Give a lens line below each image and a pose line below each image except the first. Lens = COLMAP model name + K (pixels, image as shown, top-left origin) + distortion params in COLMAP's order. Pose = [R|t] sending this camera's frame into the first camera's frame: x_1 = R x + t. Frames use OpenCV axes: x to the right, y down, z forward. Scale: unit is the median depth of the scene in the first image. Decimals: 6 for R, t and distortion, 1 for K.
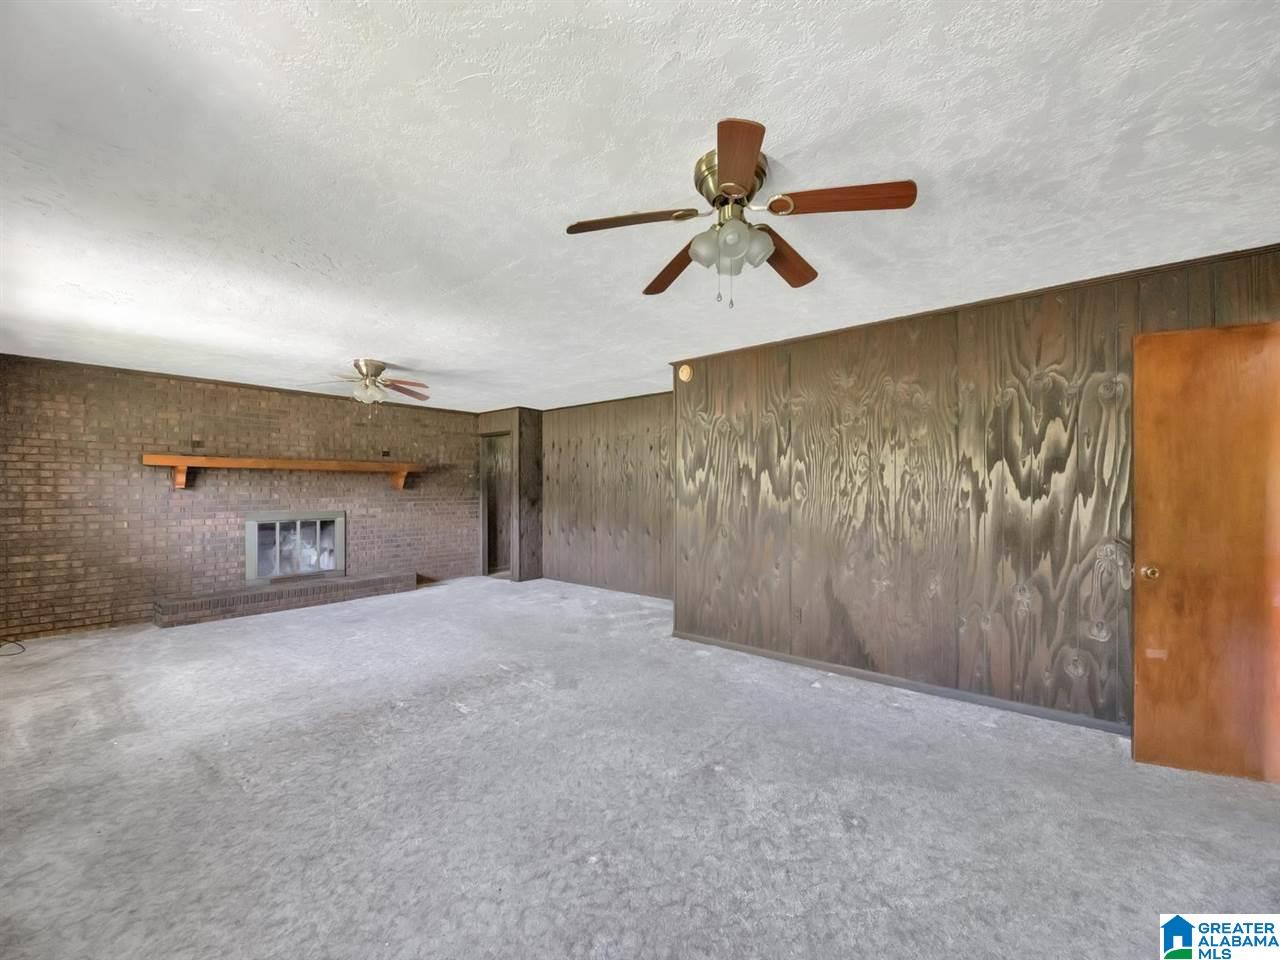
lens RADIAL K [[520.5, 0, 639.7], [0, 520.5, 481.9], [0, 0, 1]] dist [-0.000502, 0.000015]
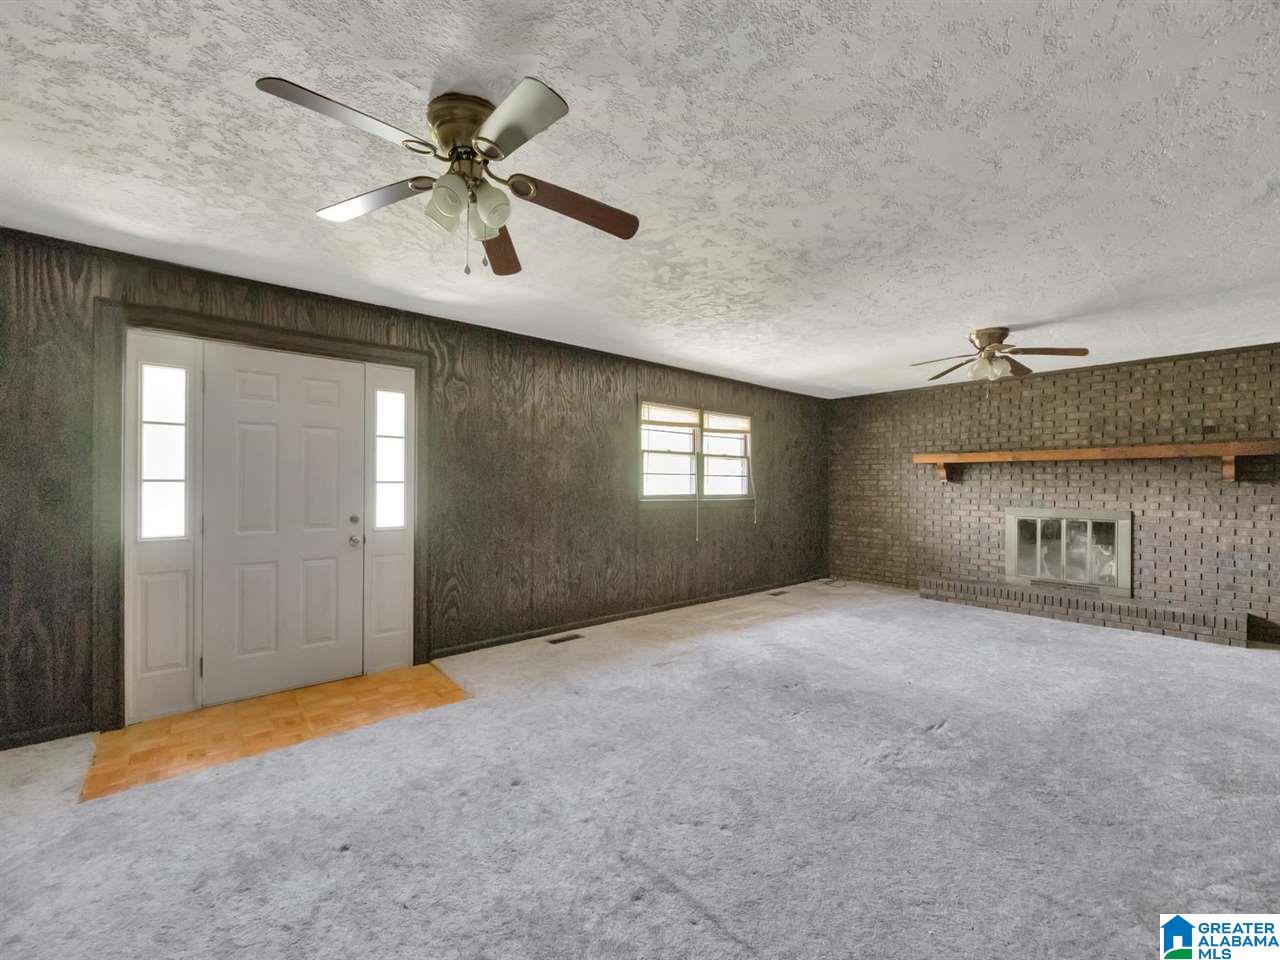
lens RADIAL K [[520.5, 0, 639.7], [0, 520.5, 481.9], [0, 0, 1]] dist [-0.000502, 0.000015]
pose [[-0.136814, -0.006326, -0.990577, 0.354353], [0.008144, 0.999939, -0.007510, 0.015020], [0.990563, -0.009095, -0.136754, 0.493250]]
